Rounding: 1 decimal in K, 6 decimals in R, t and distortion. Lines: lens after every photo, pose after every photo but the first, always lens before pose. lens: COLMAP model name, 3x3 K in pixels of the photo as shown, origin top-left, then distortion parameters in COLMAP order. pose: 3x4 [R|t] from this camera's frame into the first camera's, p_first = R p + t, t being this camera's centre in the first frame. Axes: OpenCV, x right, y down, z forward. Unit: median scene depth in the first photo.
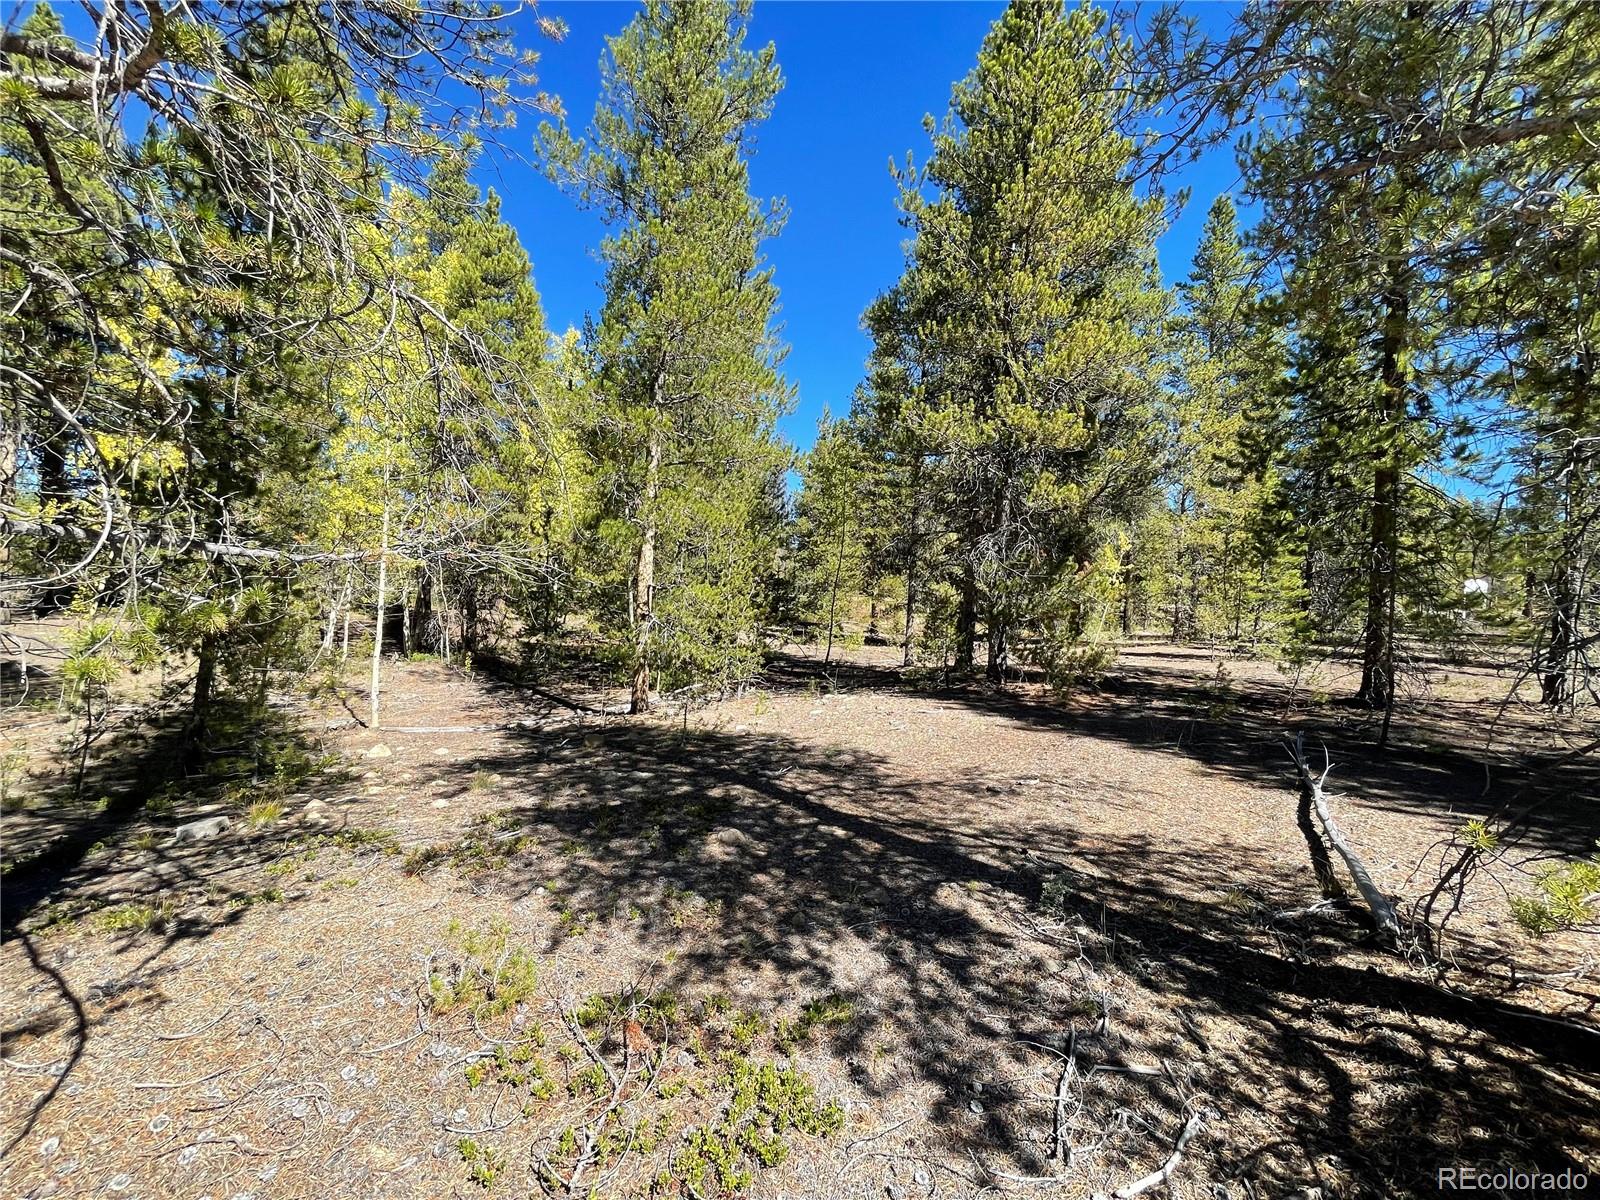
lens RADIAL K [[648.3, 0, 799.5], [0, 648.3, 599.7], [0, 0, 1]] dist [-0.008212, 0.001940]
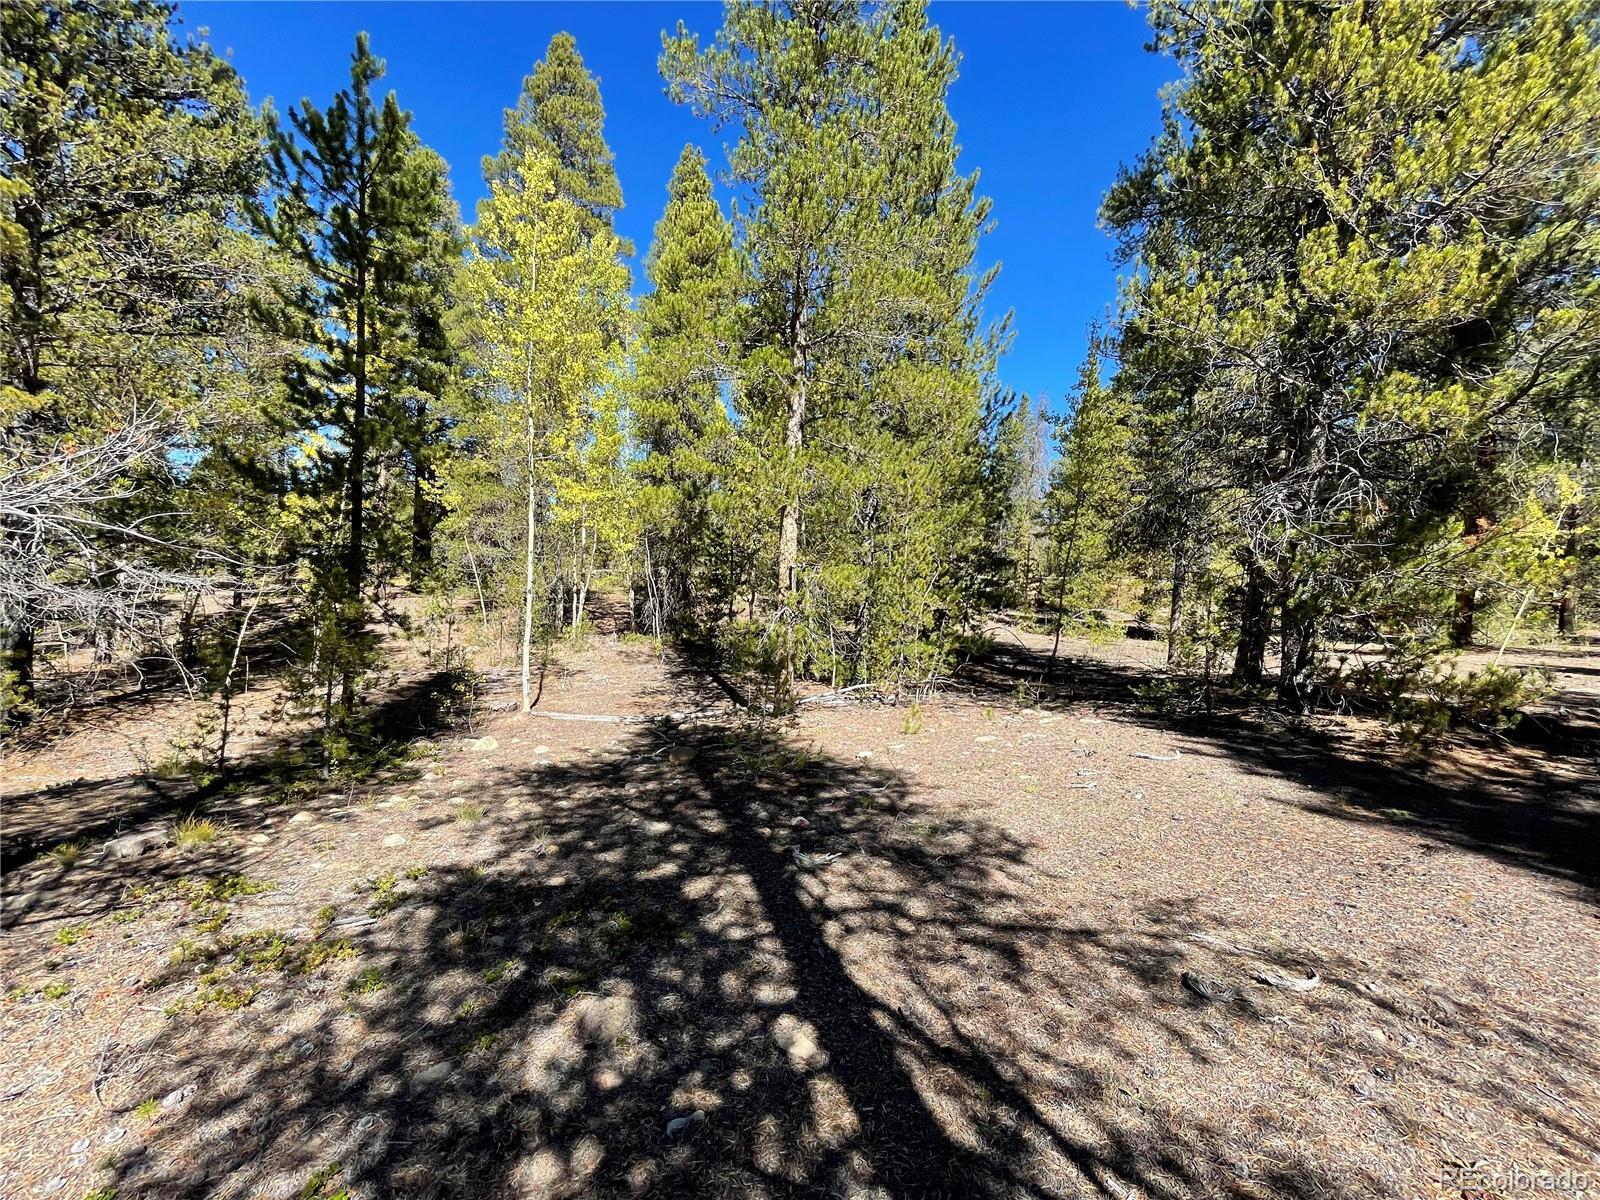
lens RADIAL K [[648.3, 0, 800.2], [0, 648.3, 599.3], [0, 0, 1]] dist [-0.008212, 0.001940]
pose [[0.919953, 0.010950, -0.391876, 0.107299], [0.000030, 0.999608, 0.028001, -0.003241], [0.392029, -0.025771, 0.919592, 0.227754]]
